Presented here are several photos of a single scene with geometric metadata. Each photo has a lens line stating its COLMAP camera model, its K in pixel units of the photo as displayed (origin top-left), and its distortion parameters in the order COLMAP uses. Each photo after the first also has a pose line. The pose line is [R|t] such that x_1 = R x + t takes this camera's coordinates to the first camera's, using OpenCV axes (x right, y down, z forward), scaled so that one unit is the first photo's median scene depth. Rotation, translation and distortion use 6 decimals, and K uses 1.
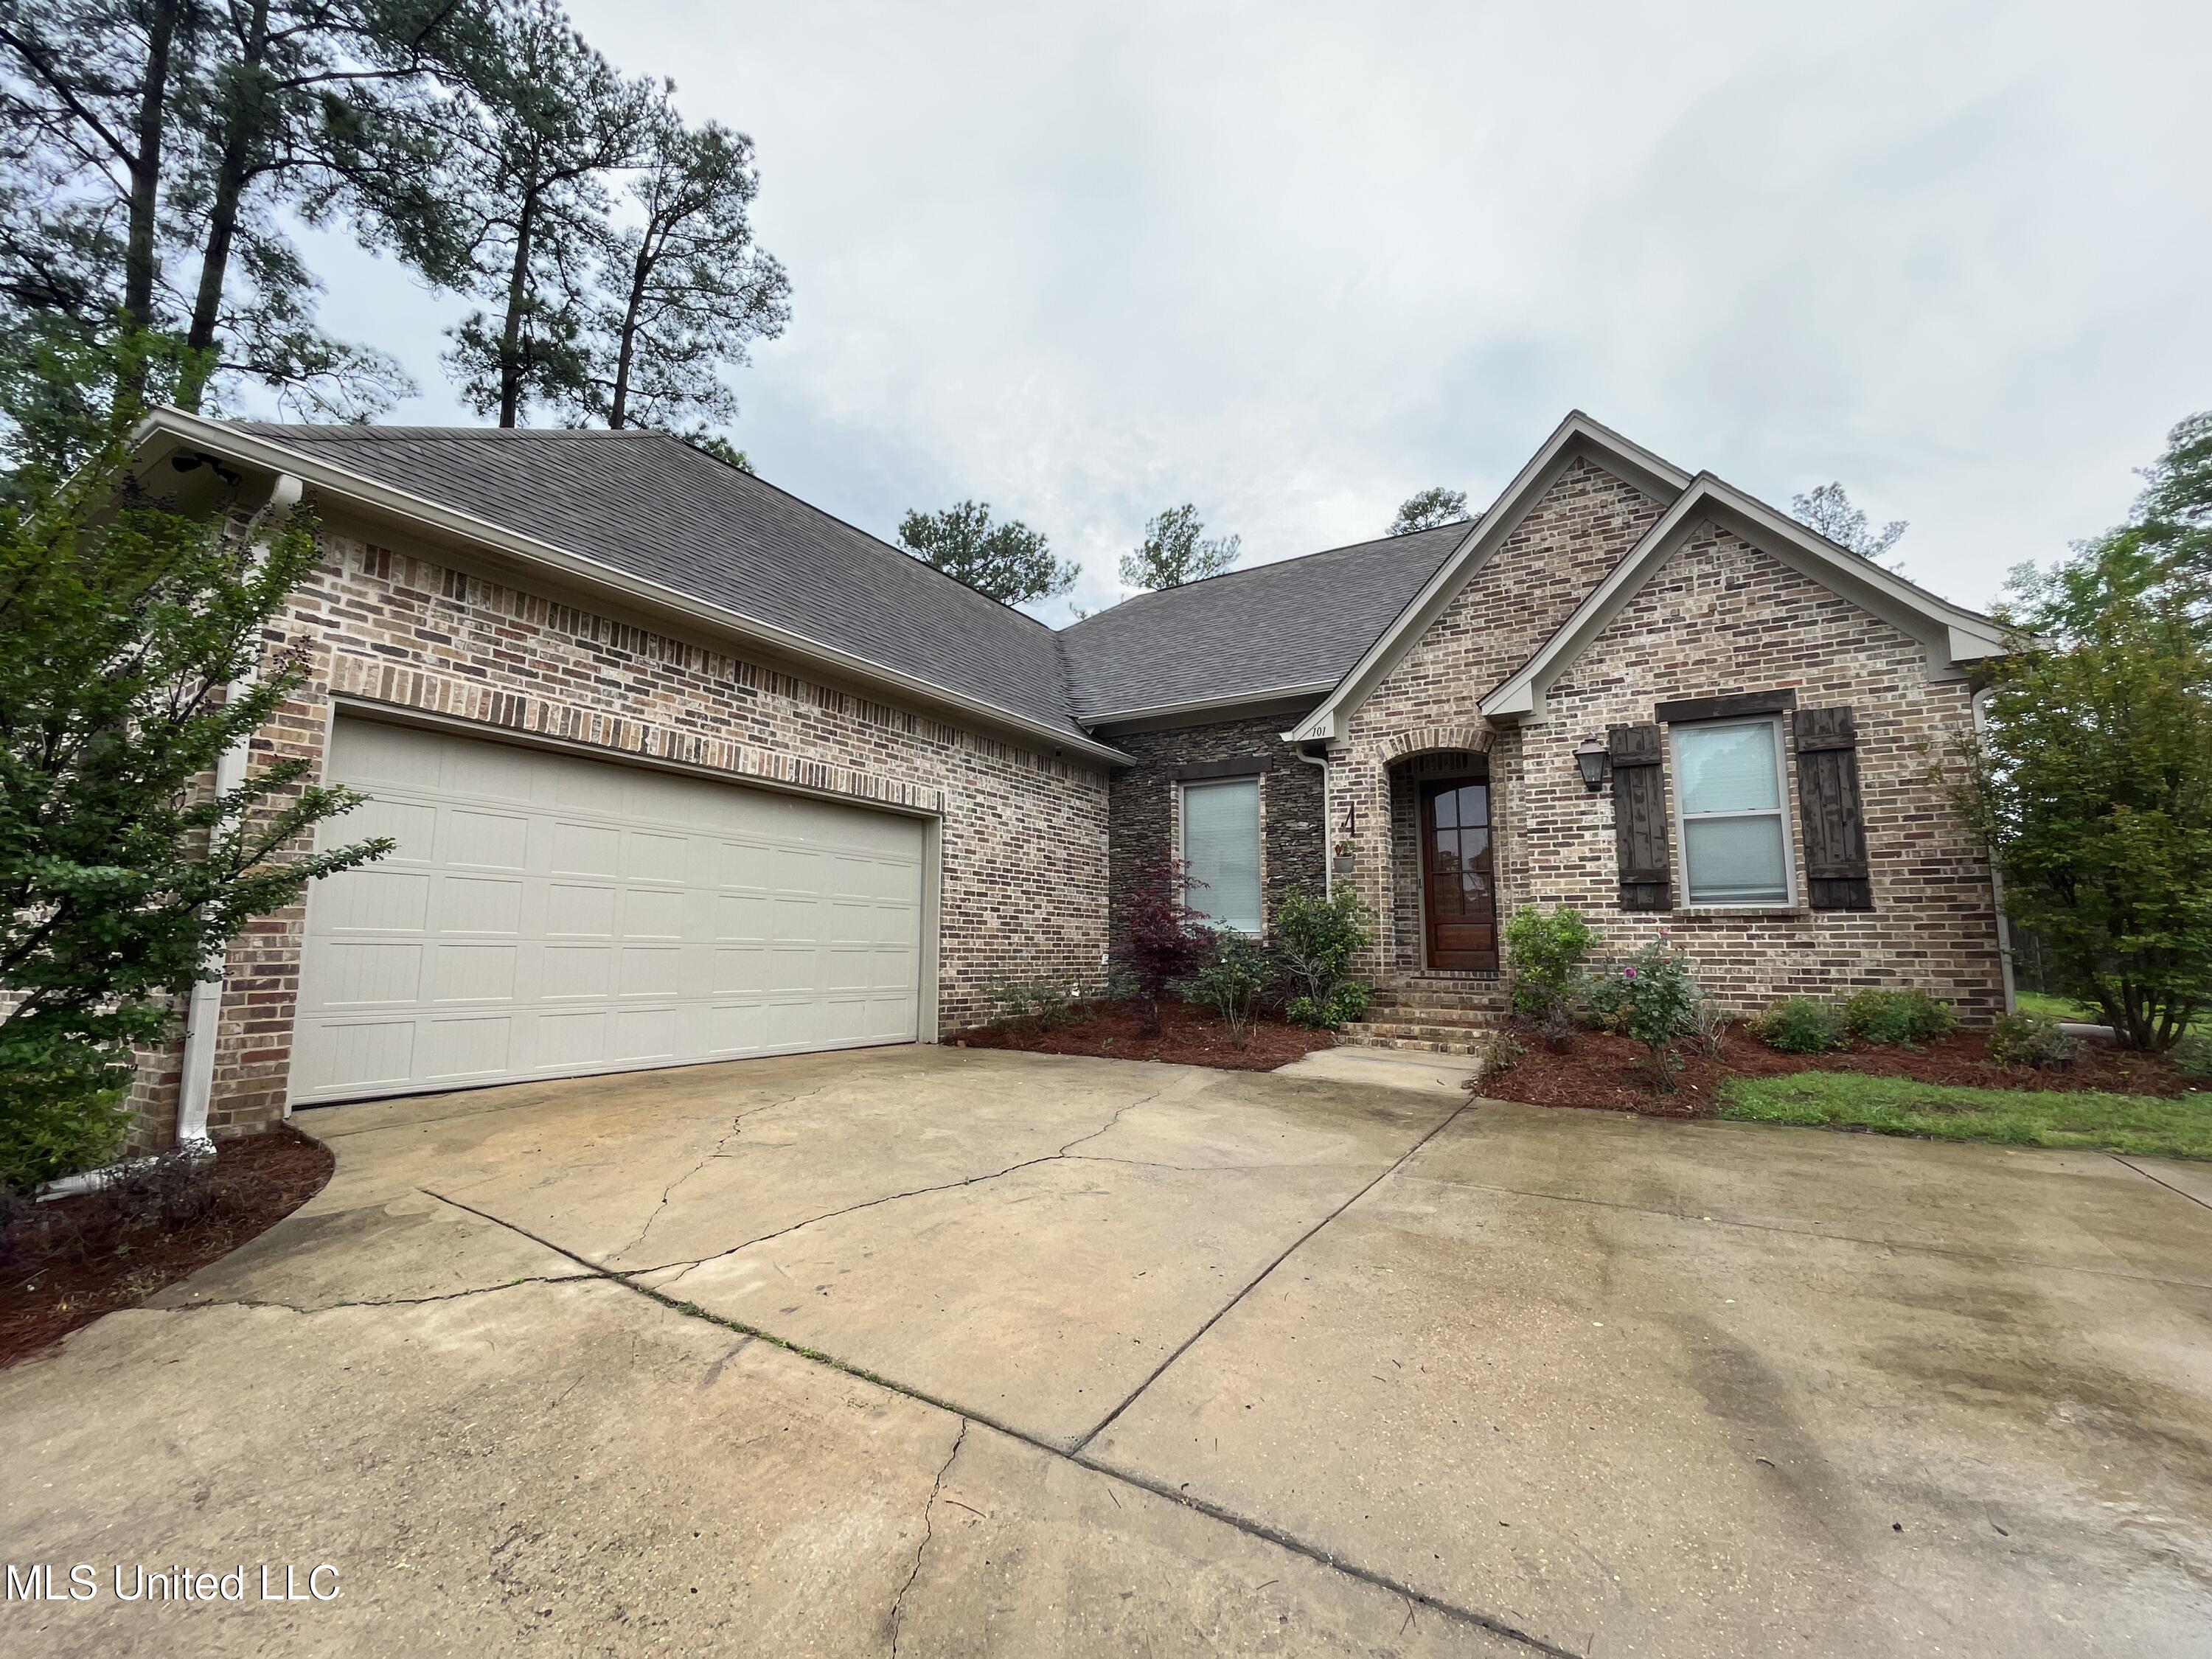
lens RADIAL K [[903.2, 0, 1106.9], [0, 903.2, 830.3], [0, 0, 1]] dist [-0.009182, -0.000123]
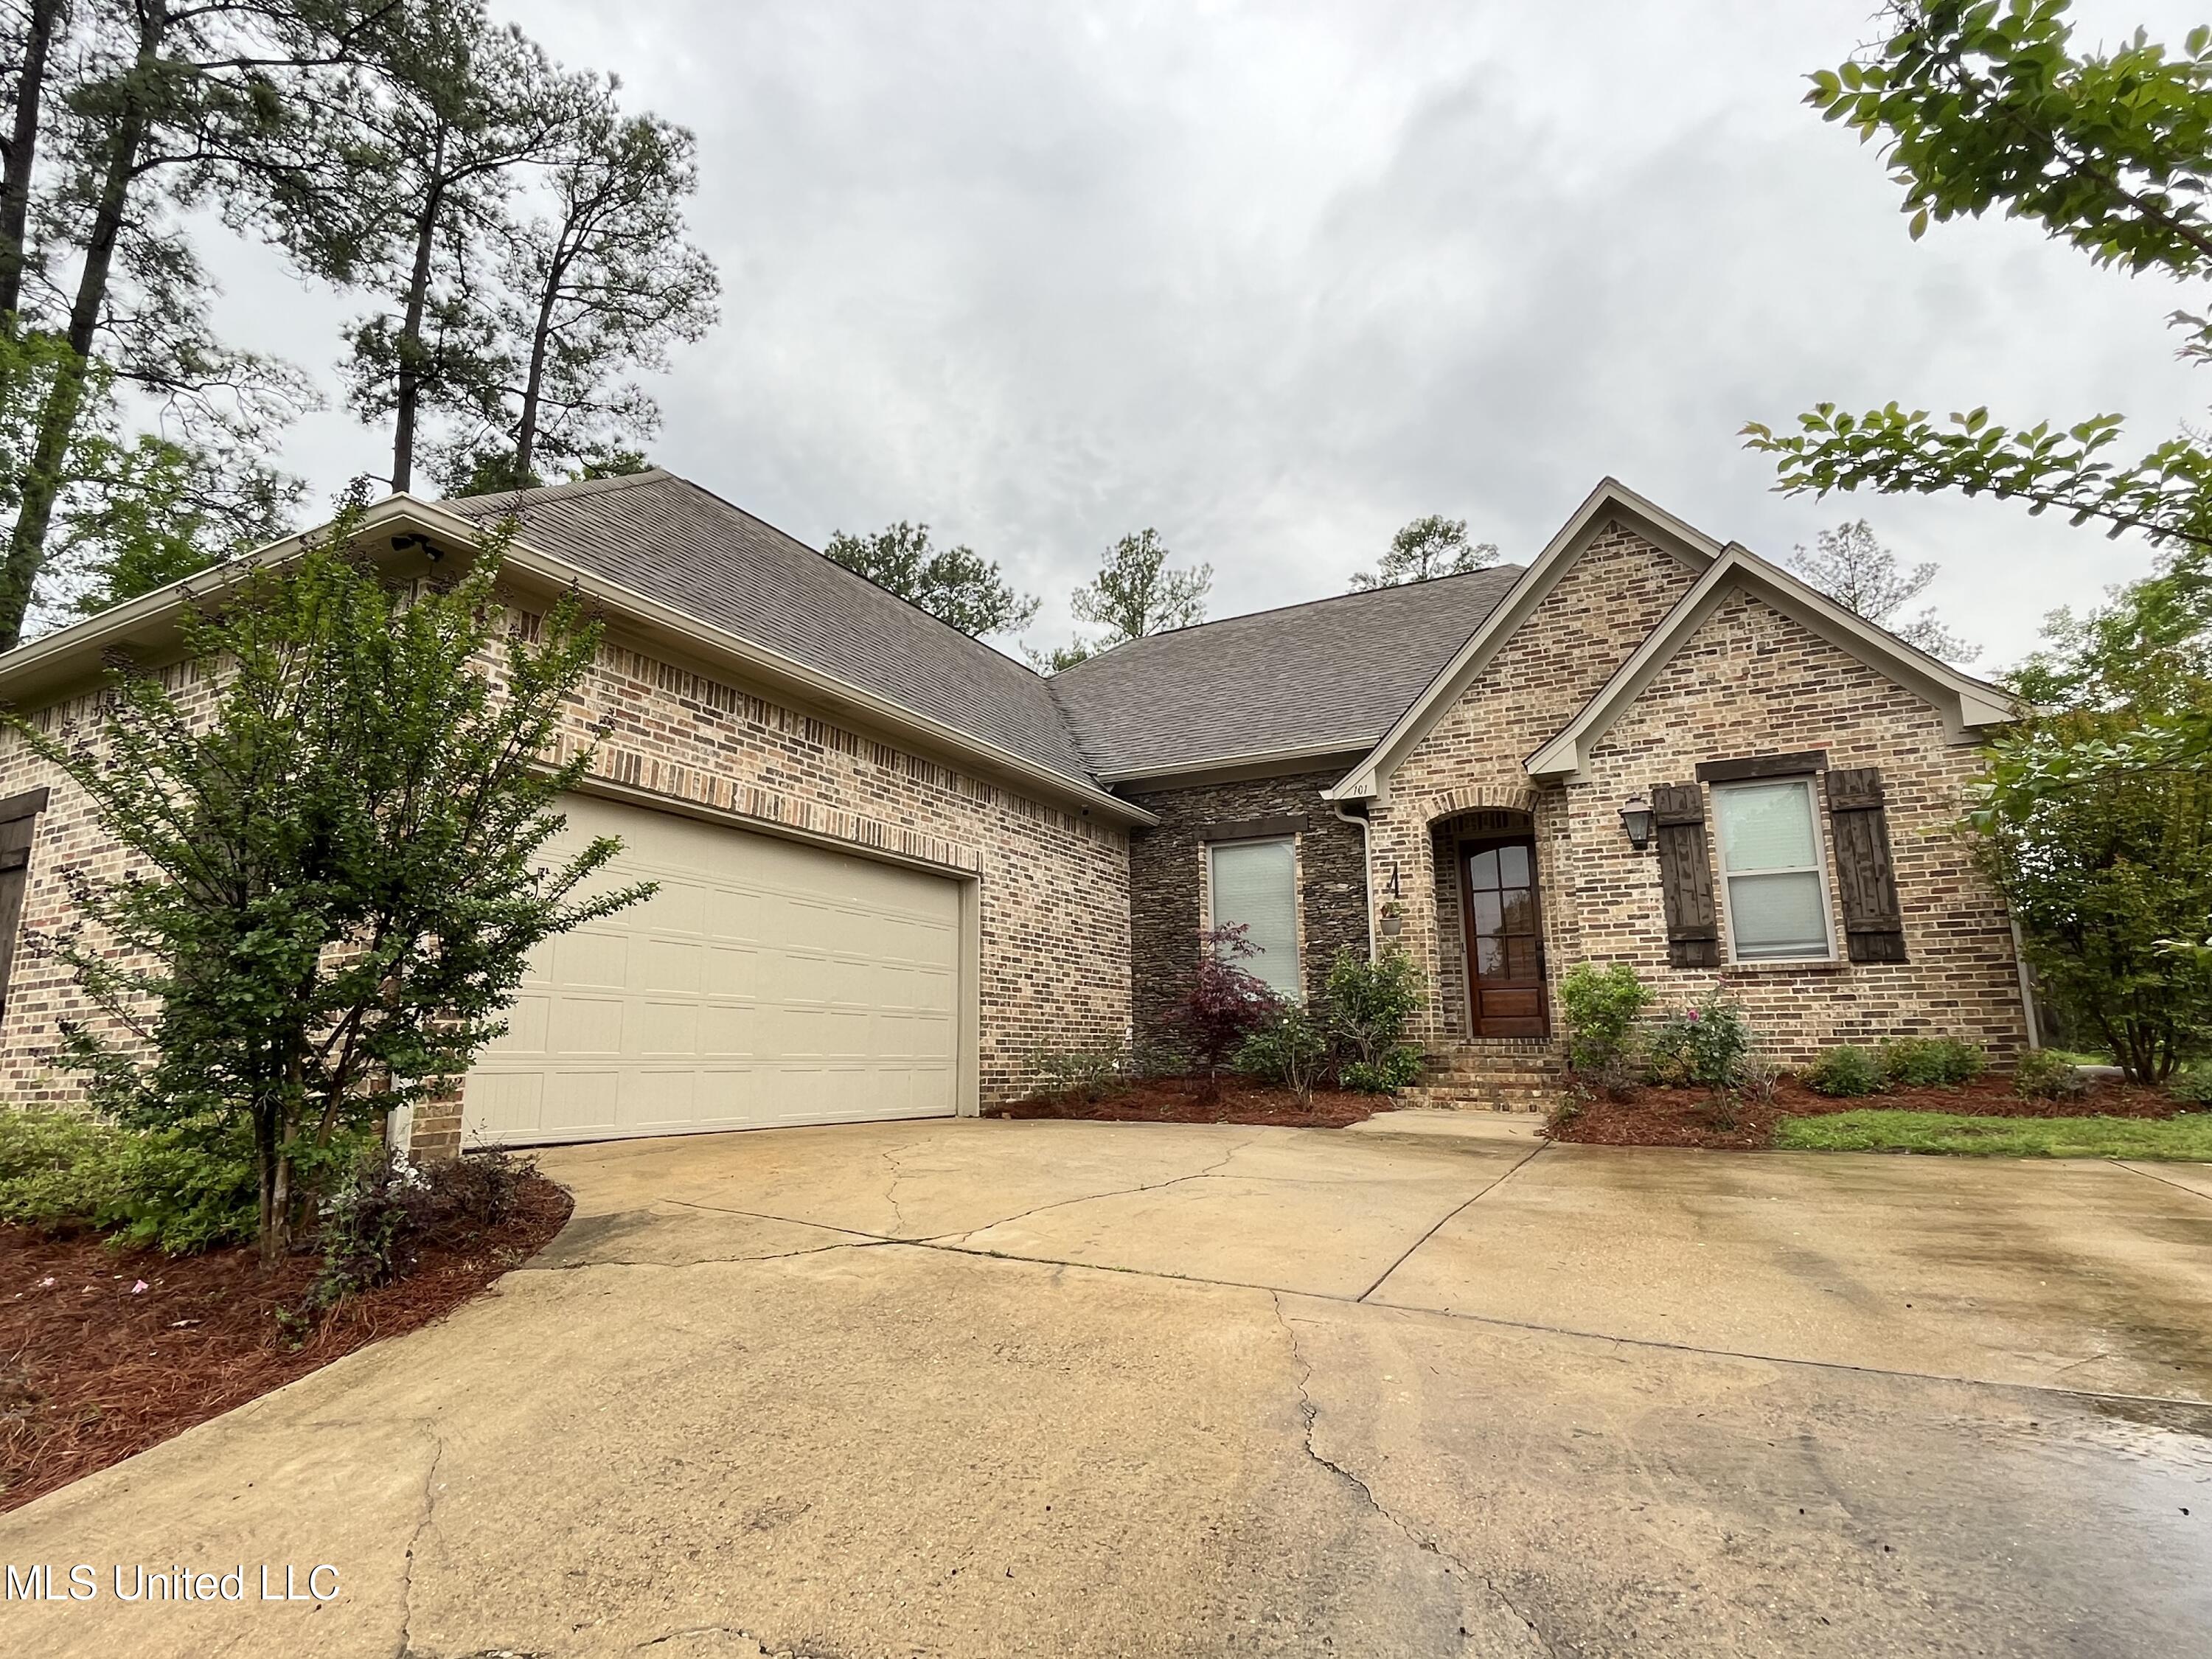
lens RADIAL K [[1100.7, 0, 1101.7], [0, 1100.7, 833.0], [0, 0, 1]] dist [-0.012442, -0.001282]
pose [[0.998072, 0.000044, 0.062069, -0.127916], [0.004174, 0.997688, -0.067834, 0.017538], [-0.061928, 0.067963, 0.995764, -0.174081]]
